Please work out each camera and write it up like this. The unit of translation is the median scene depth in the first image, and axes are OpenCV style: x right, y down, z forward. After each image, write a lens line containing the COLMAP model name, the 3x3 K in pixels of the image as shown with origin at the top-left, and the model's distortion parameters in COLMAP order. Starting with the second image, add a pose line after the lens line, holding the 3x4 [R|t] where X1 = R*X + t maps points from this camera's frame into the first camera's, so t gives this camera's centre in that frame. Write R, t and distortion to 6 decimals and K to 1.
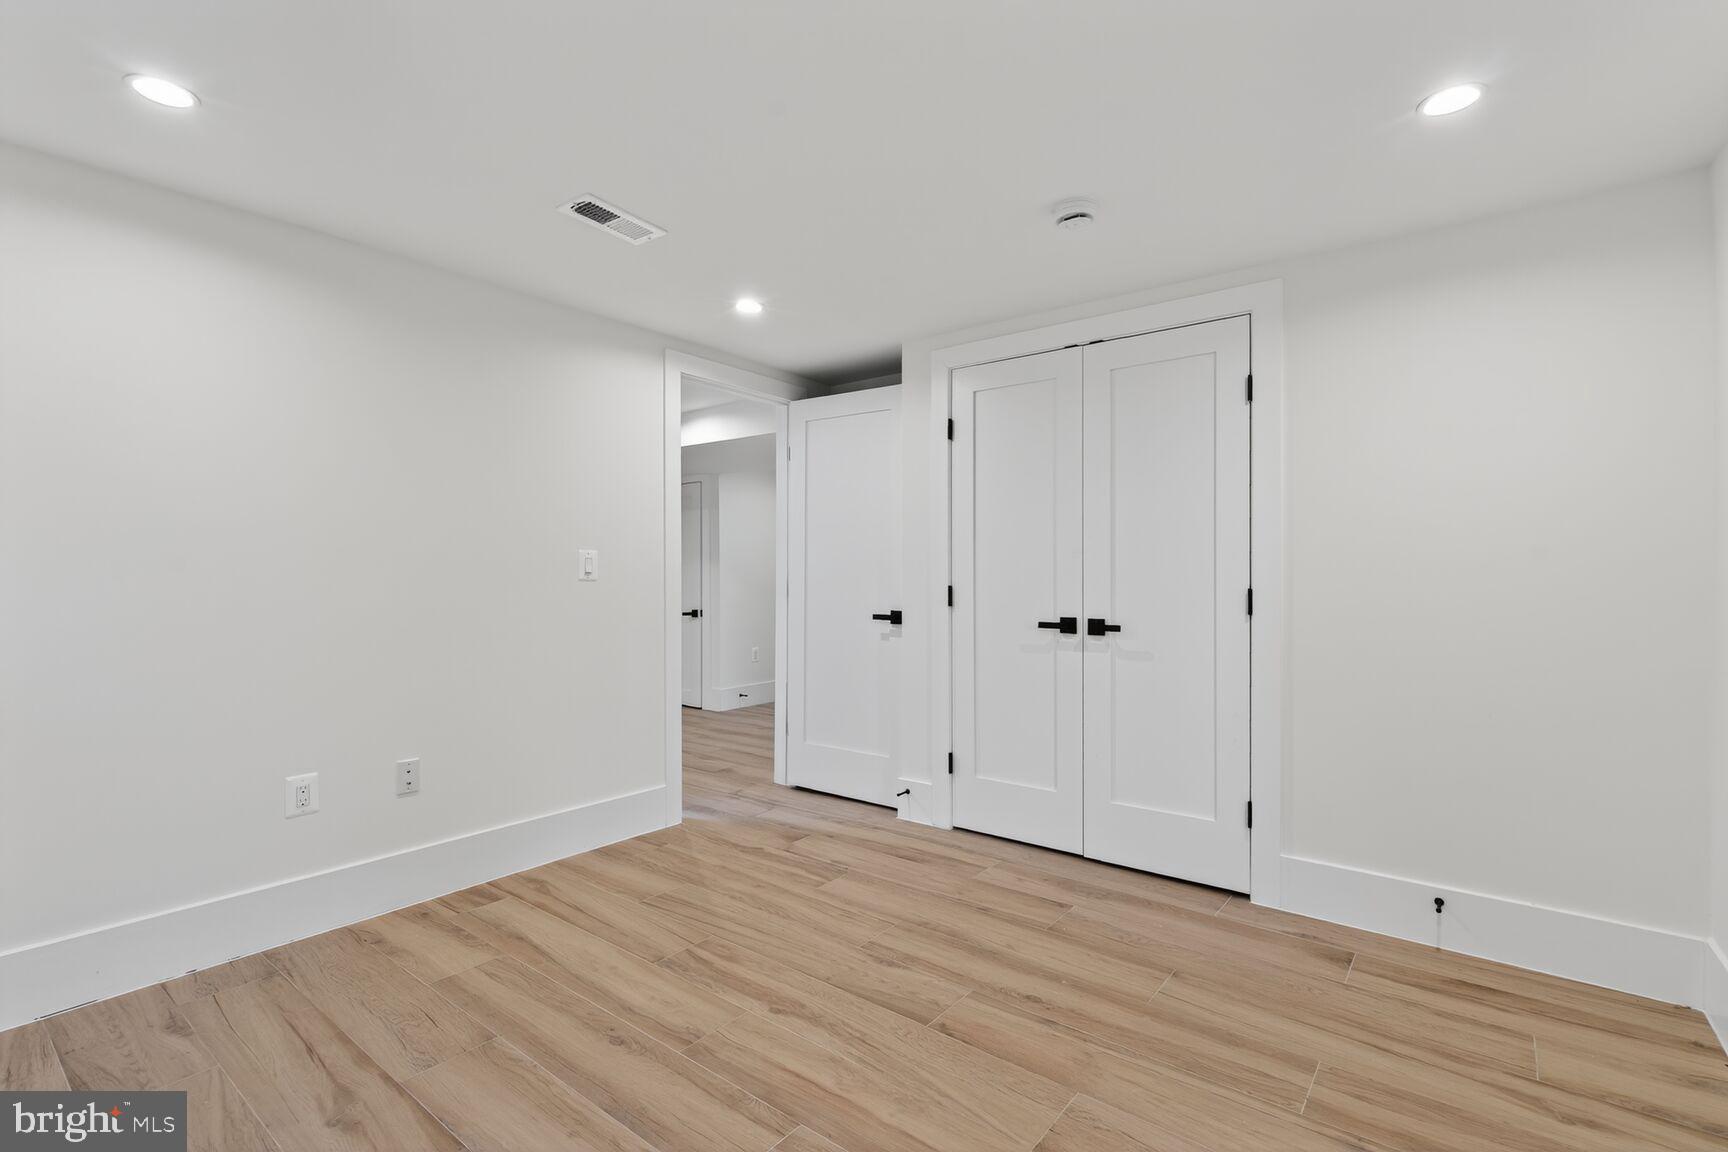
lens RADIAL K [[797.1, 0, 866.5], [0, 797.1, 587.4], [0, 0, 1]] dist [-0.066304, 0.028065]
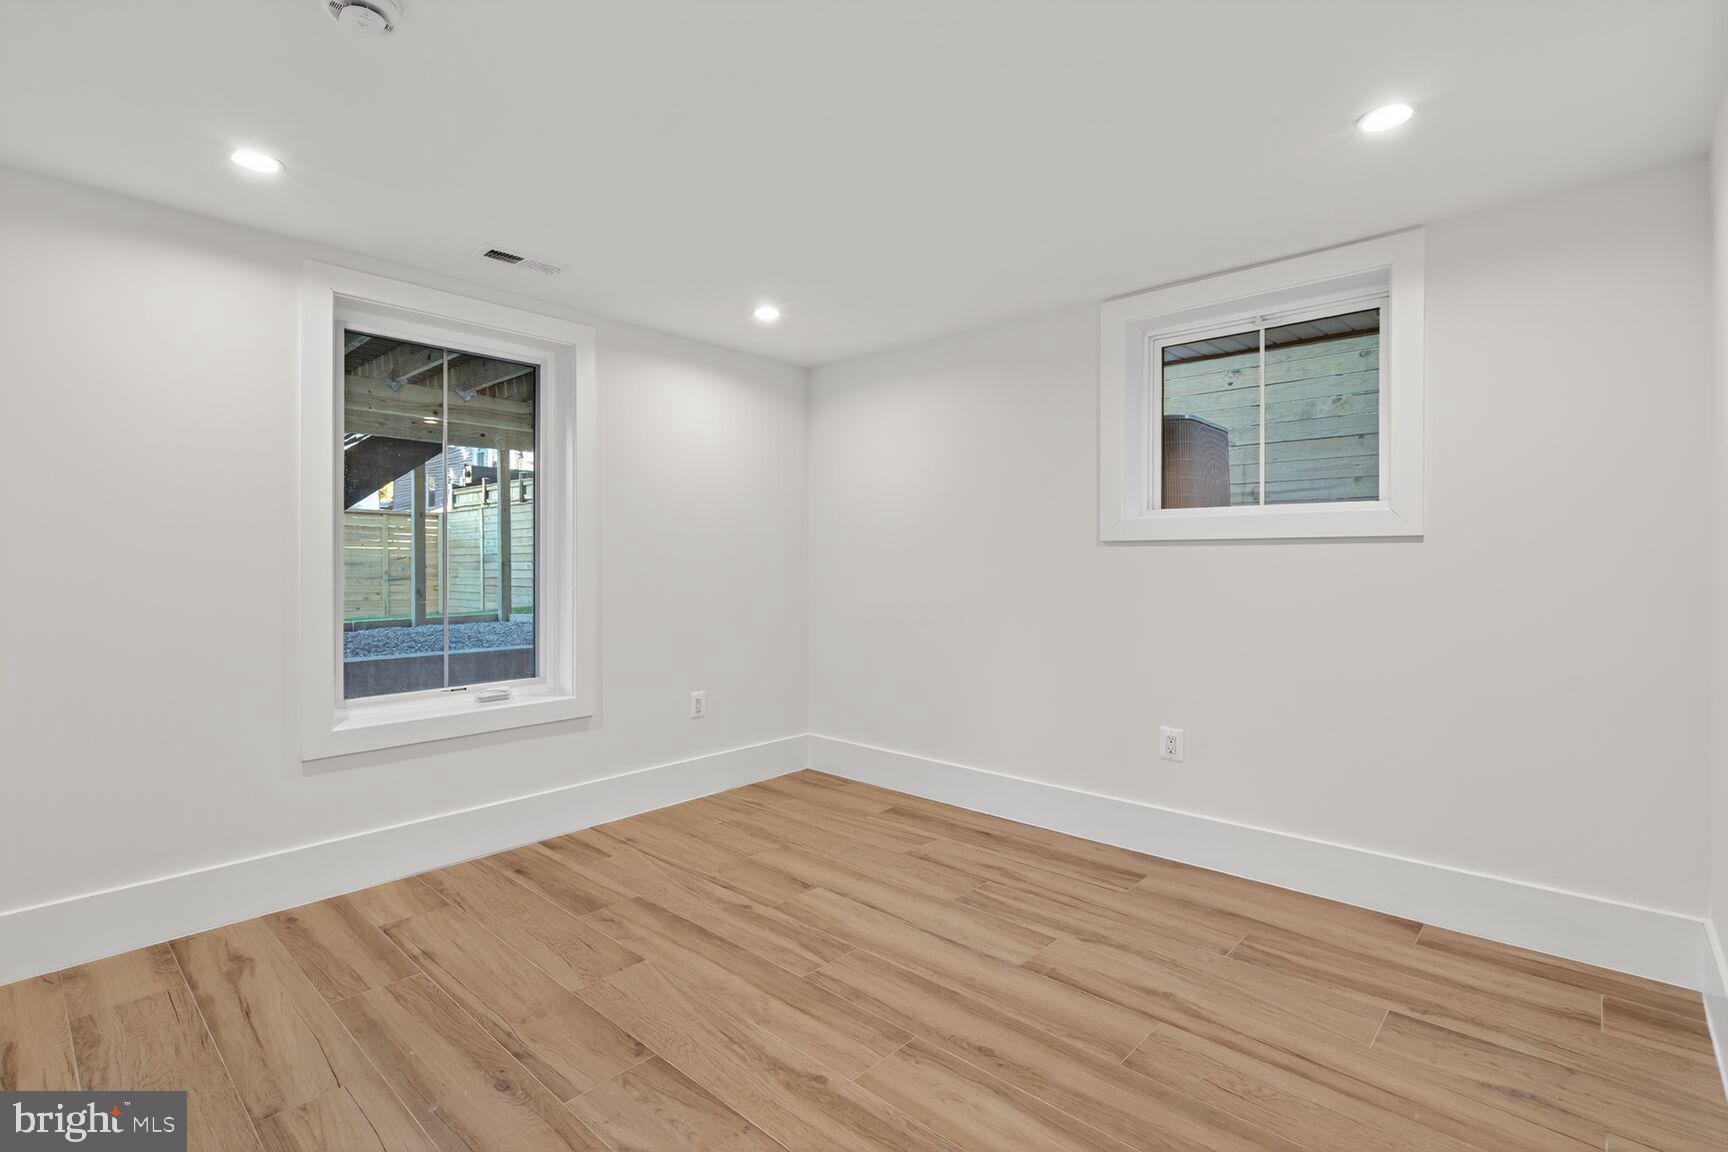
lens RADIAL K [[797.1, 0, 866.5], [0, 797.1, 587.4], [0, 0, 1]] dist [-0.066304, 0.028065]
pose [[-0.997869, -0.005388, 0.065028, -0.236608], [-0.002529, 0.999030, 0.043965, -0.026920], [-0.065202, 0.043707, -0.996914, 1.966003]]
